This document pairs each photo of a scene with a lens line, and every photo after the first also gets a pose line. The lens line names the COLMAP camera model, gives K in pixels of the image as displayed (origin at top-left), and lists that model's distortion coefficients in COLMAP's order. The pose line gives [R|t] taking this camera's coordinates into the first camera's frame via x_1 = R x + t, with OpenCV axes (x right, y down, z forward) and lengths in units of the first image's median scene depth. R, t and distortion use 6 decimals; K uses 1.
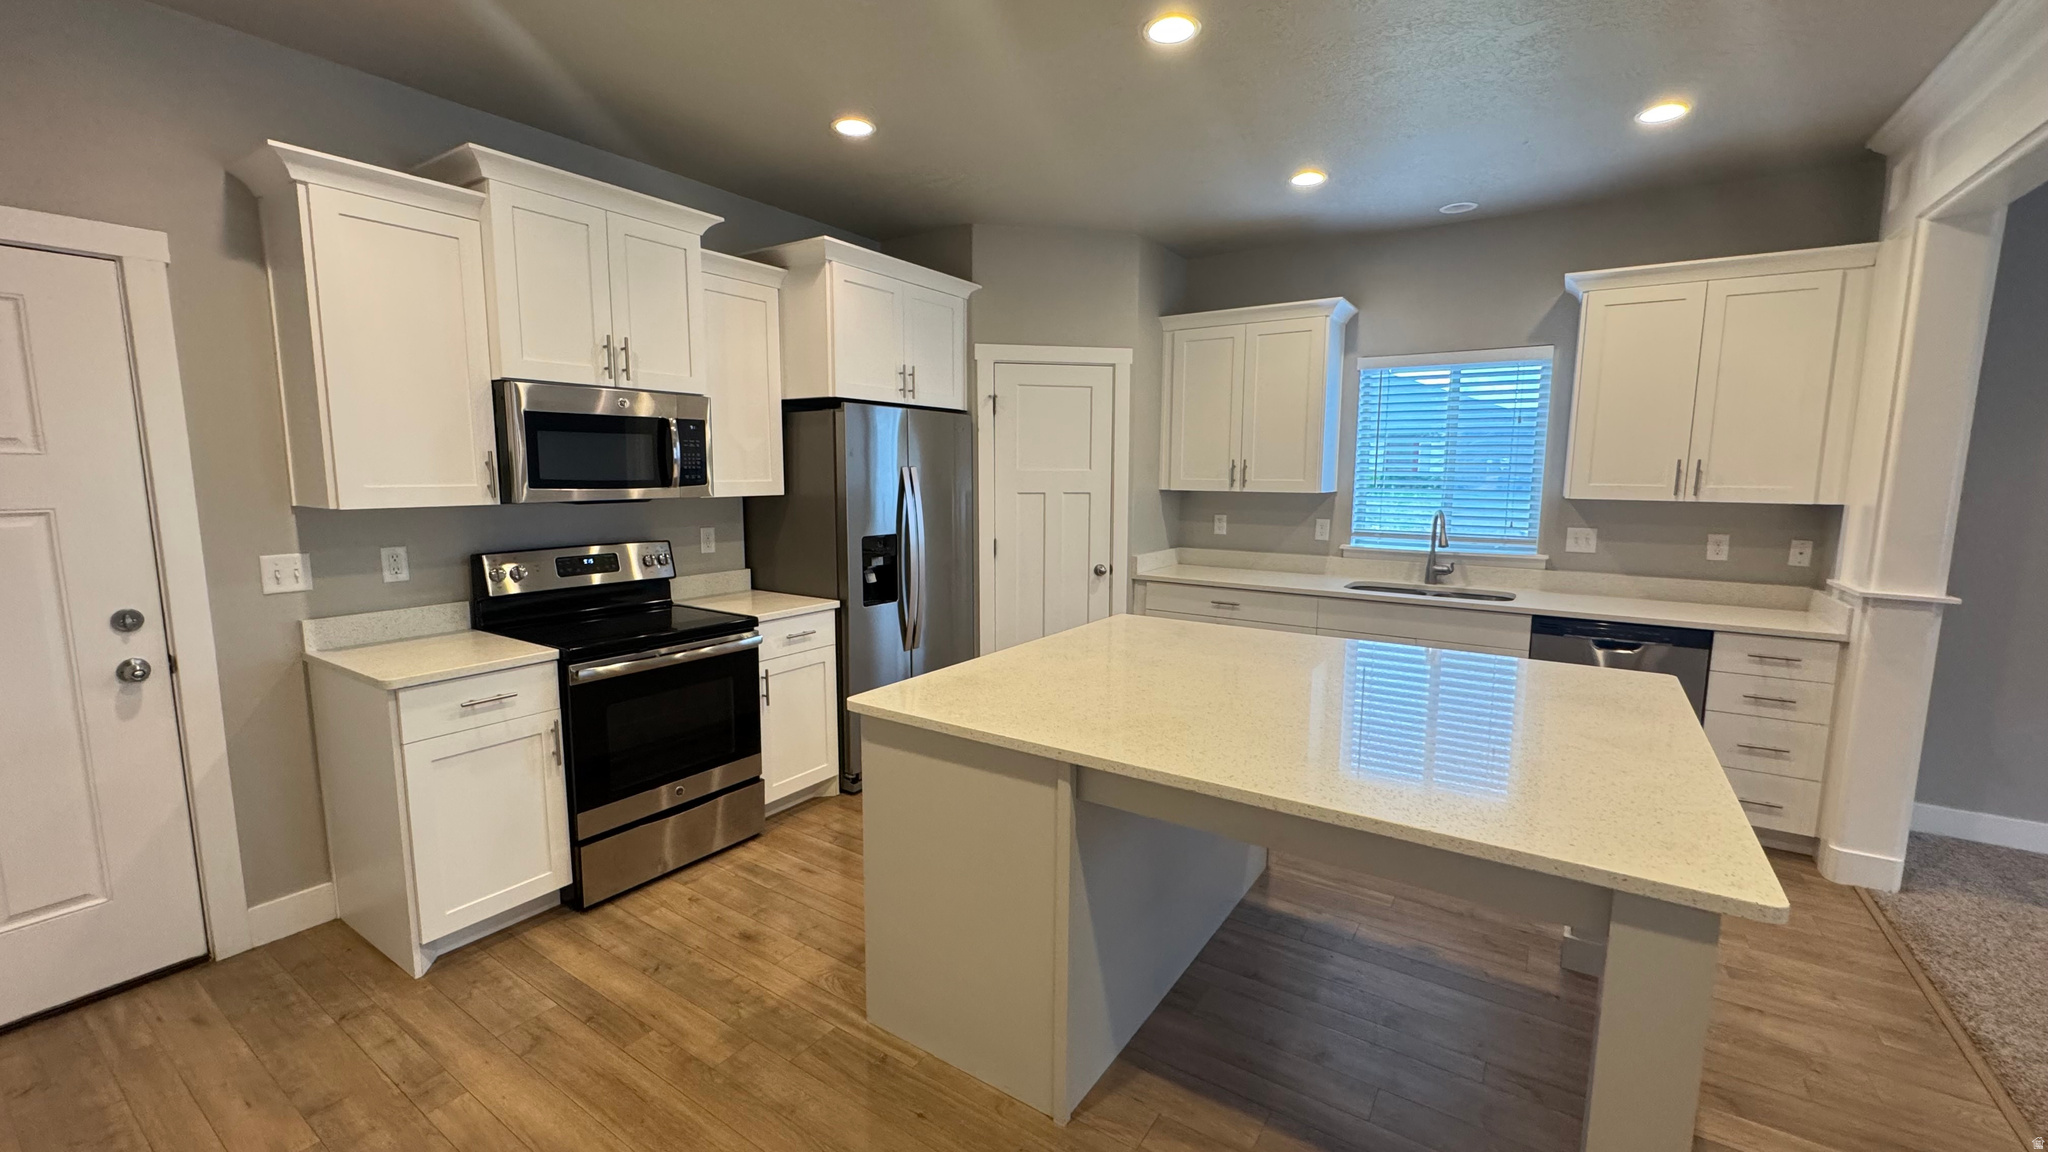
lens RADIAL K [[820.2, 0, 1024.8], [0, 820.2, 576.5], [0, 0, 1]] dist [0.001084, -0.000085]
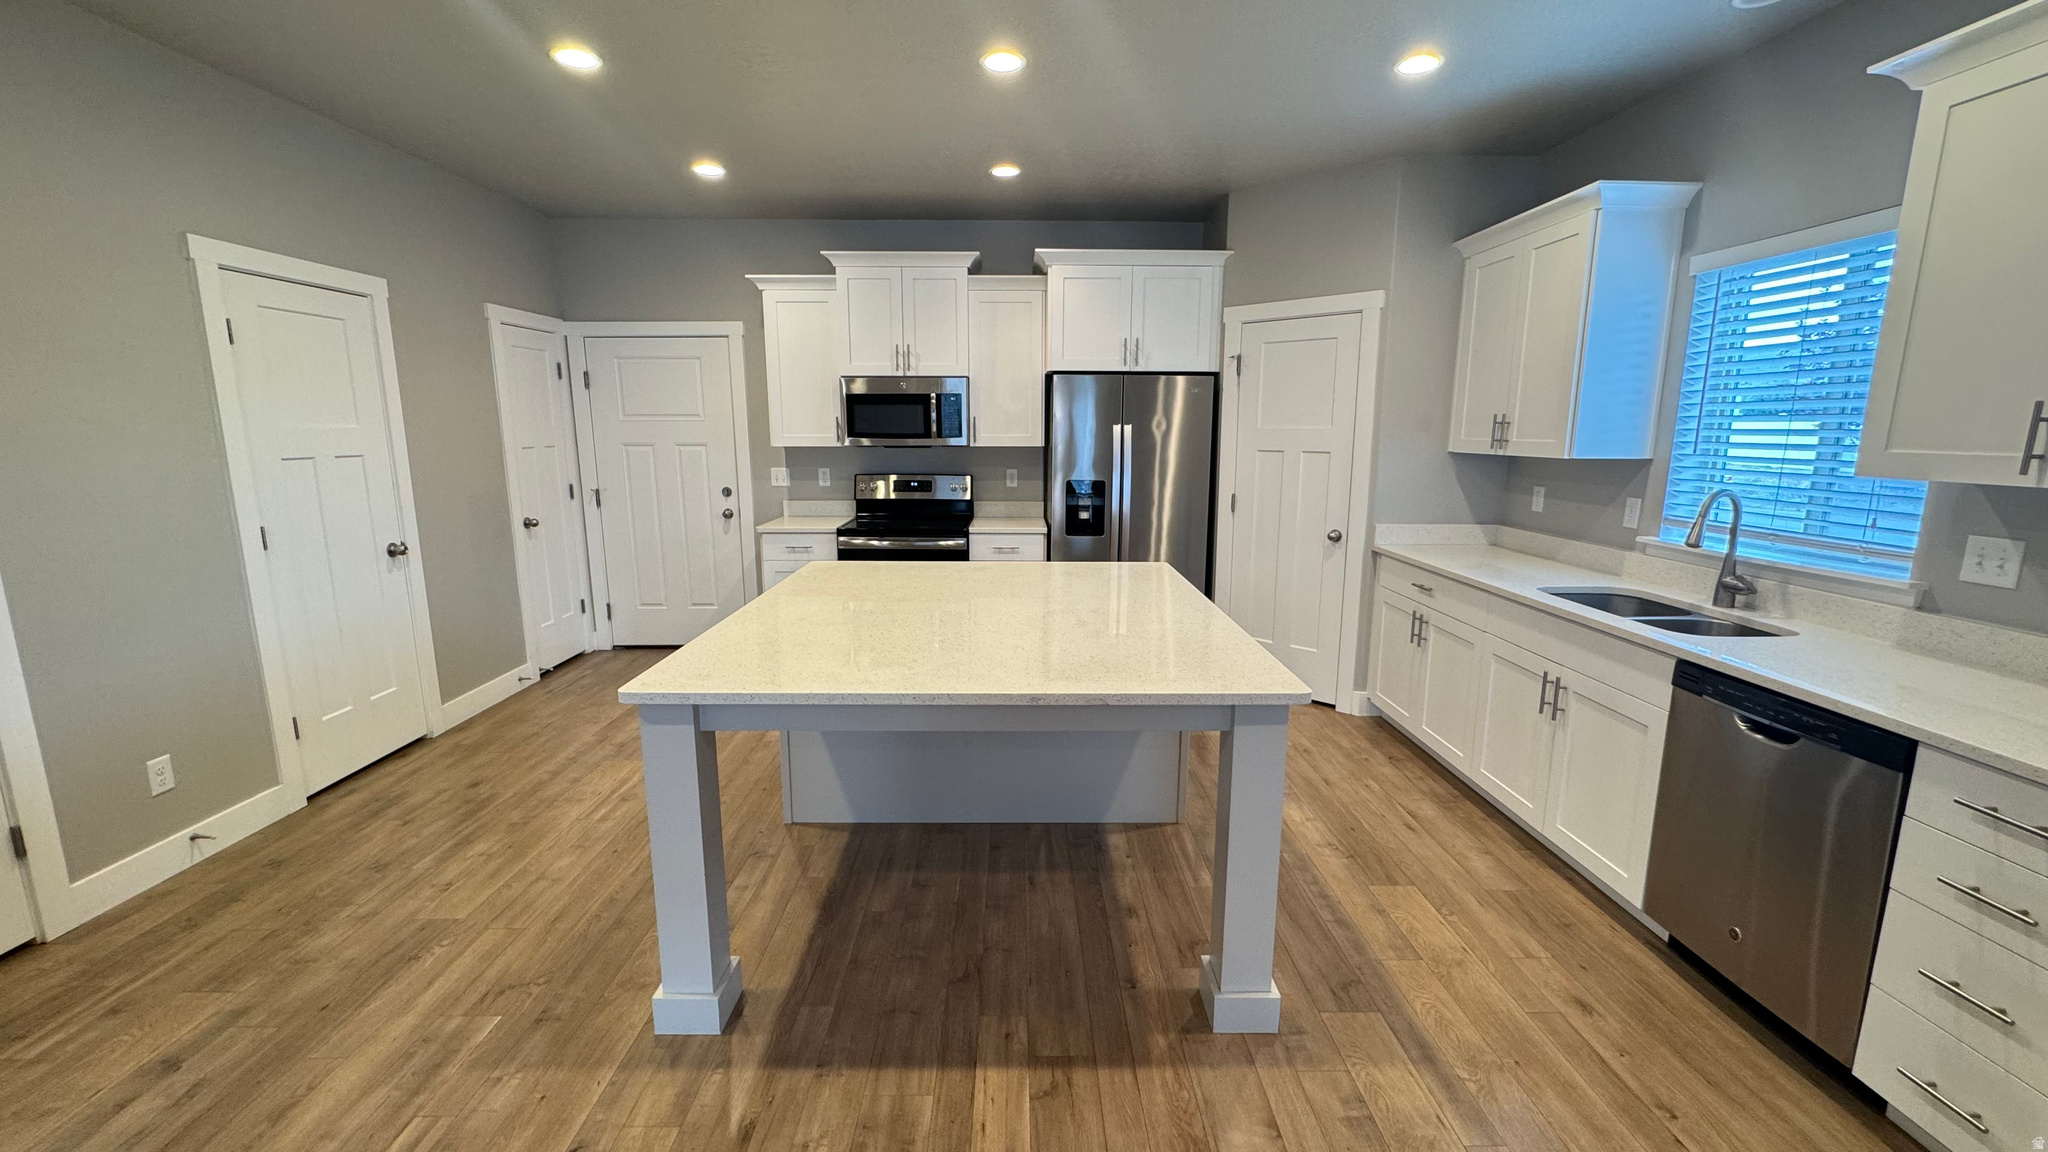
lens RADIAL K [[820.2, 0, 1026.0], [0, 820.2, 578.7], [0, 0, 1]] dist [0.001084, -0.000085]
pose [[0.560808, 0.147111, -0.814772, 0.779738], [-0.108958, 0.988643, 0.103508, -0.021292], [0.820745, 0.030728, 0.570468, 0.214192]]
